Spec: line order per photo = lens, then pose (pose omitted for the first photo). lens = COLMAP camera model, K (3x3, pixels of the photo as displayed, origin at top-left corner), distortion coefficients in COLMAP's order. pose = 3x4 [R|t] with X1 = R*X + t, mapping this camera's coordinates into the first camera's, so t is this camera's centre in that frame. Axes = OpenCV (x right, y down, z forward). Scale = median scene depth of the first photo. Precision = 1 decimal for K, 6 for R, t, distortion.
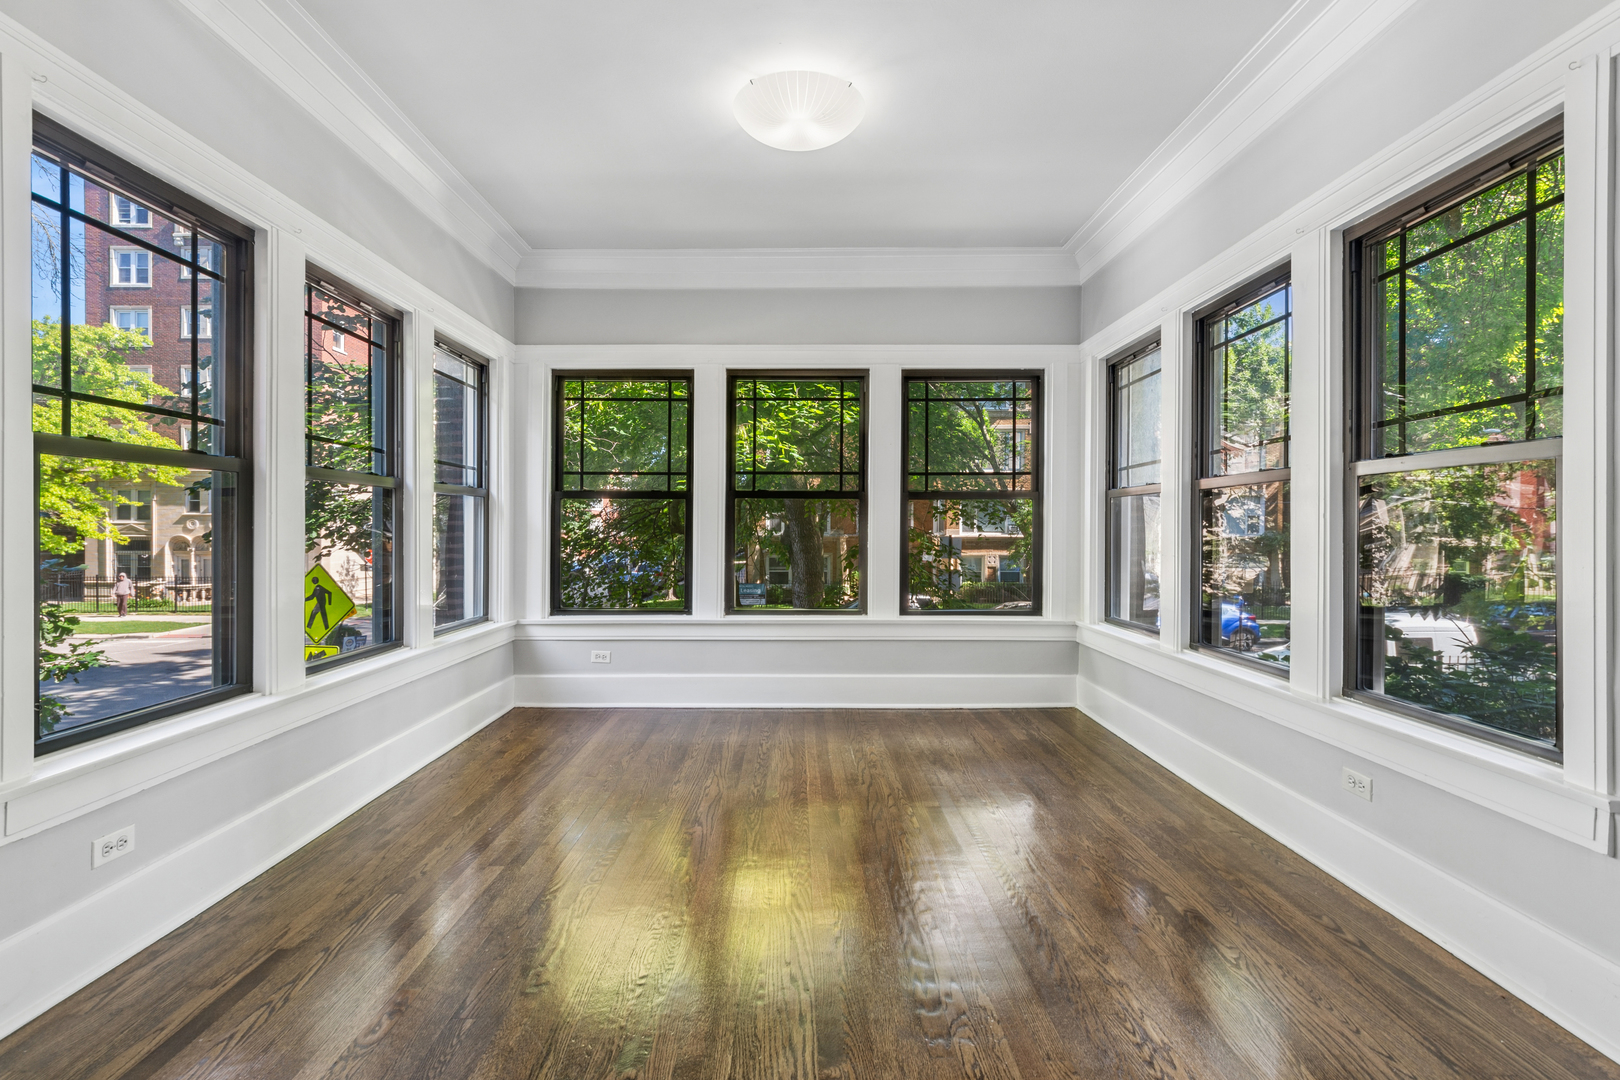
lens RADIAL K [[723.9, 0, 789.5], [0, 723.9, 533.7], [0, 0, 1]] dist [-0.000160, -0.000033]
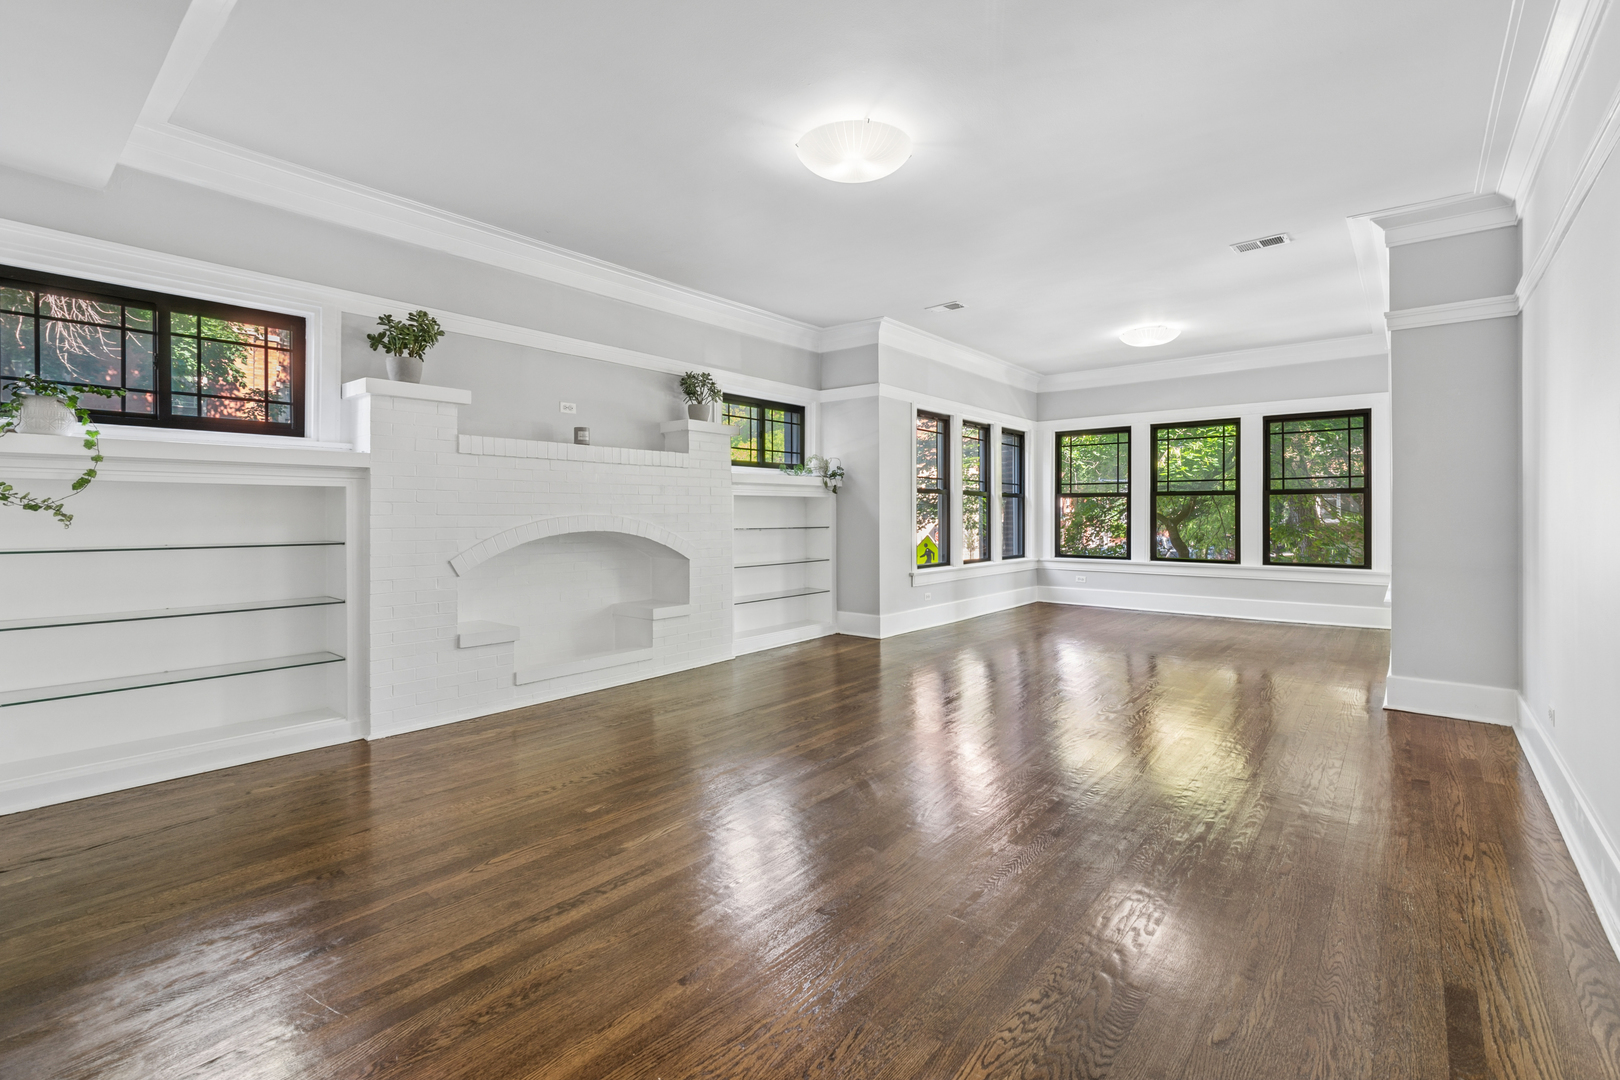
lens RADIAL K [[728.0, 0, 811.5], [0, 728.0, 511.0], [0, 0, 1]] dist [-0.002888, -0.000414]
pose [[0.778163, -0.007035, -0.628023, 0.401955], [-0.003563, 0.999872, -0.015615, 0.019734], [0.628052, 0.014389, 0.778038, -0.962714]]
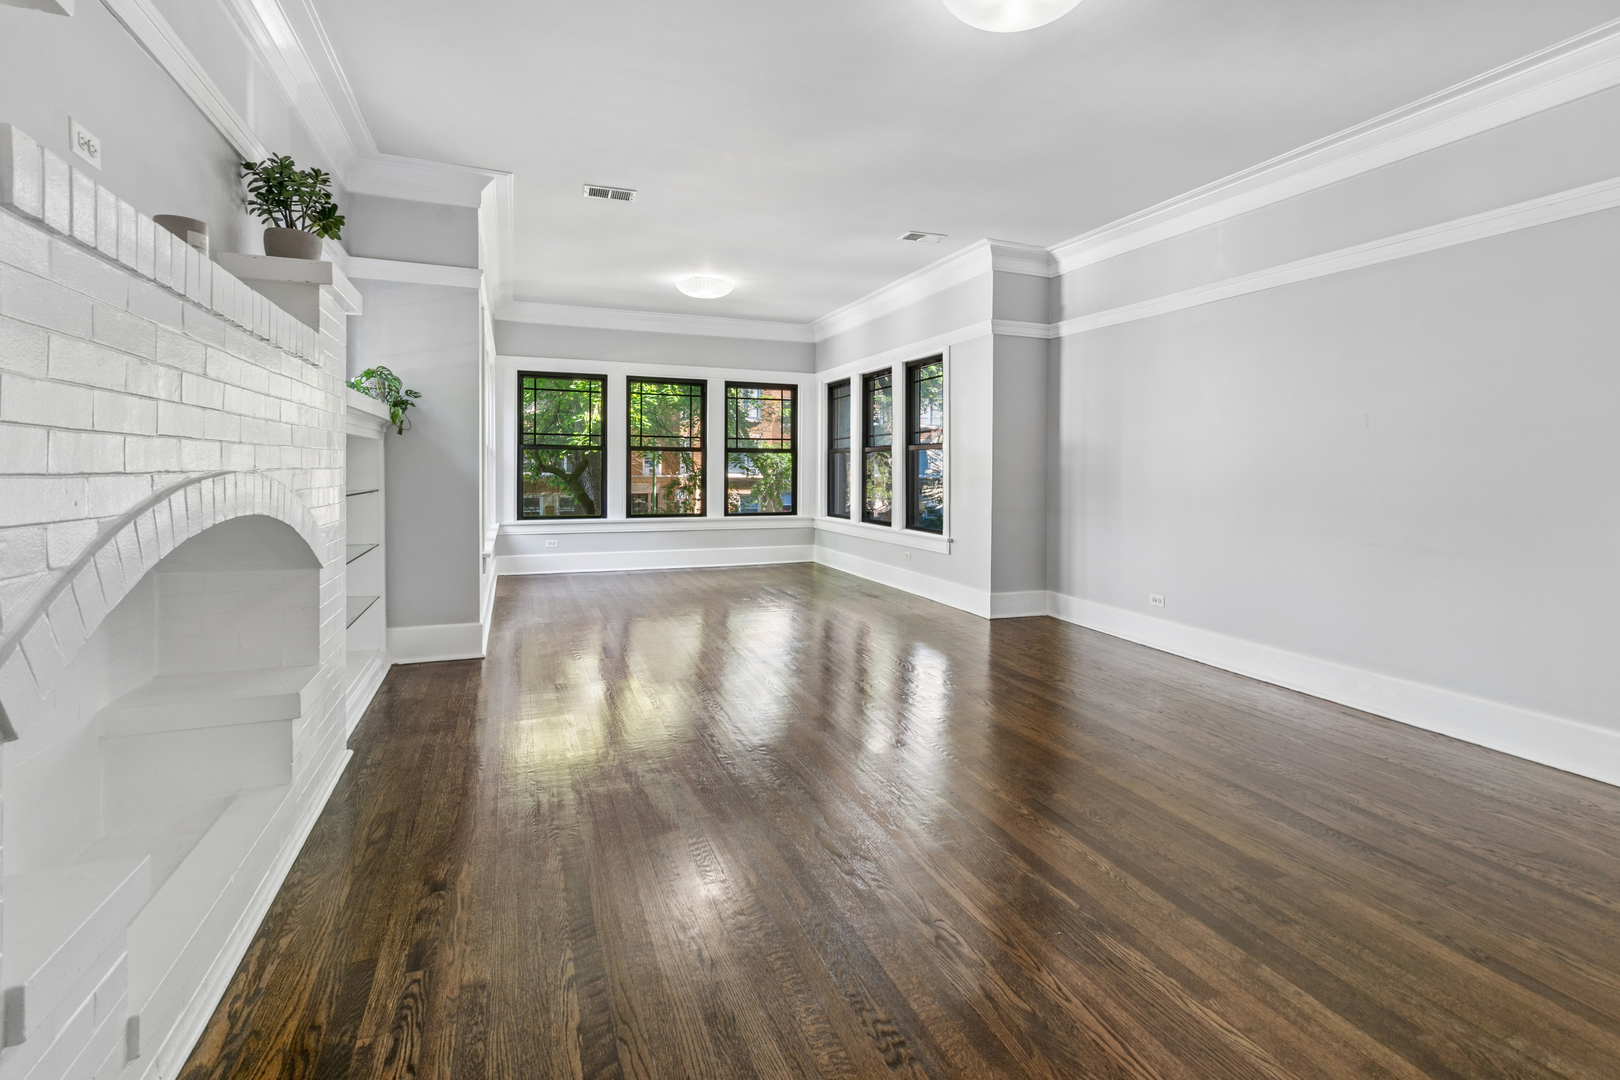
lens RADIAL K [[740.9, 0, 808.0], [0, 740.9, 476.4], [0, 0, 1]] dist [-0.000228, -0.000102]
pose [[0.925912, -0.000198, 0.377740, -0.361484], [-0.000036, 1.000000, 0.000612, 0.011593], [-0.377740, -0.000580, 0.925911, -0.817434]]
